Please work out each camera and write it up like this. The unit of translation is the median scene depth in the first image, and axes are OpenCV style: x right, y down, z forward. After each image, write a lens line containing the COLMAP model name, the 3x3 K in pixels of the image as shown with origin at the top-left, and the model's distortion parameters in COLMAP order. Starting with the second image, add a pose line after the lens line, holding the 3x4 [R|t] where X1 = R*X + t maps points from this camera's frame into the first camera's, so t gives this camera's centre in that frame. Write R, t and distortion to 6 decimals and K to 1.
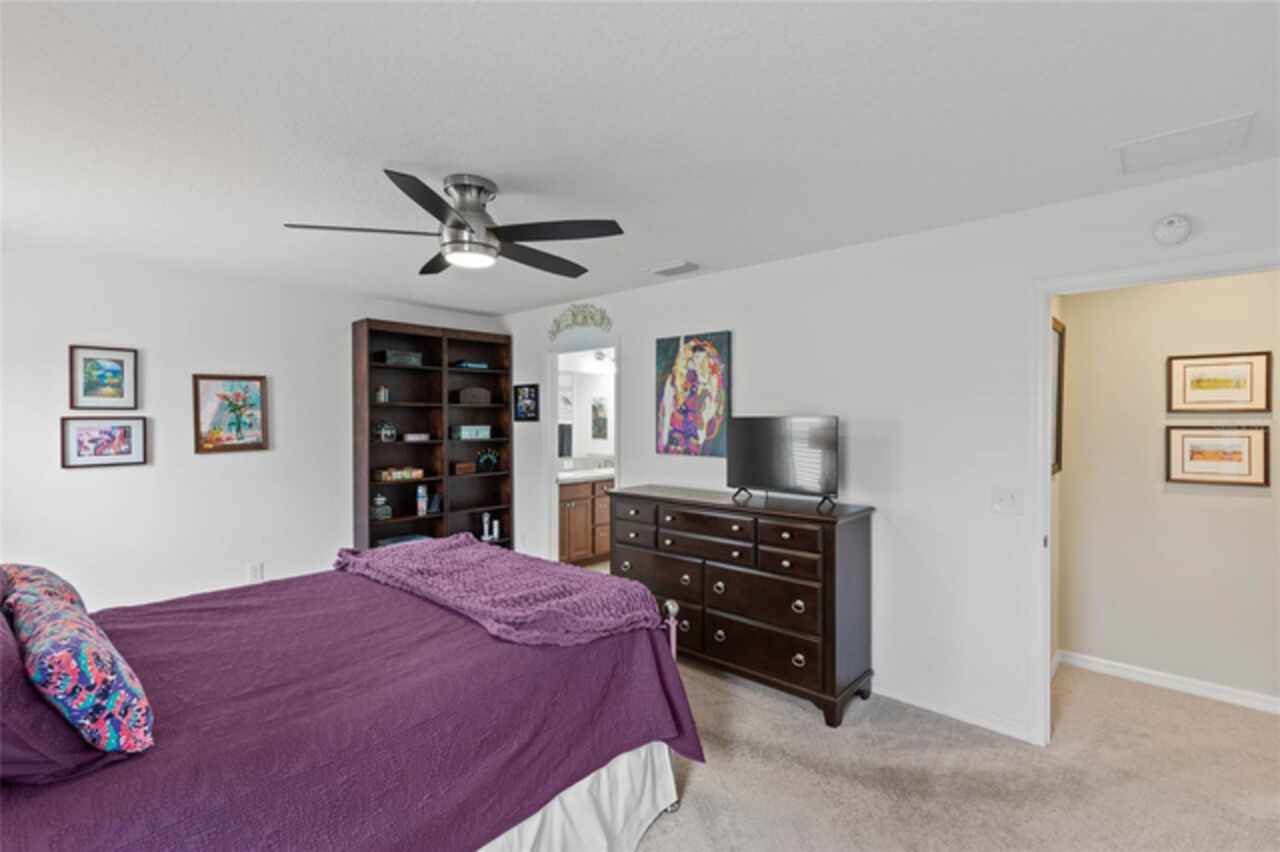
lens RADIAL K [[586.3, 0, 641.7], [0, 586.3, 425.9], [0, 0, 1]] dist [0.009483, 0.000359]
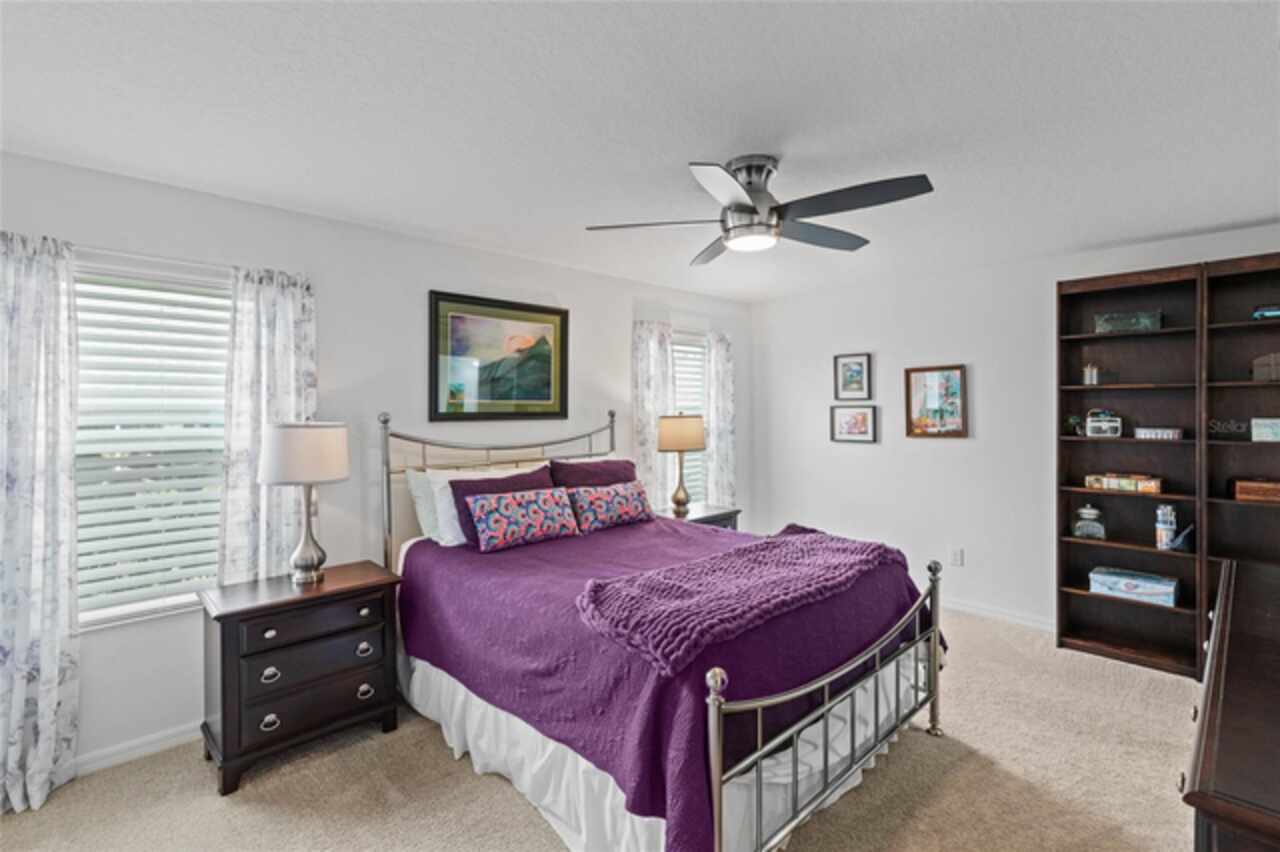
lens RADIAL K [[586.3, 0, 642.0], [0, 586.3, 412.5], [0, 0, 1]] dist [0.009483, 0.000359]
pose [[-0.069446, 0.004726, -0.997575, 0.409297], [-0.014983, 0.999871, 0.005780, -0.000061], [0.997473, 0.015348, -0.069366, 0.530960]]
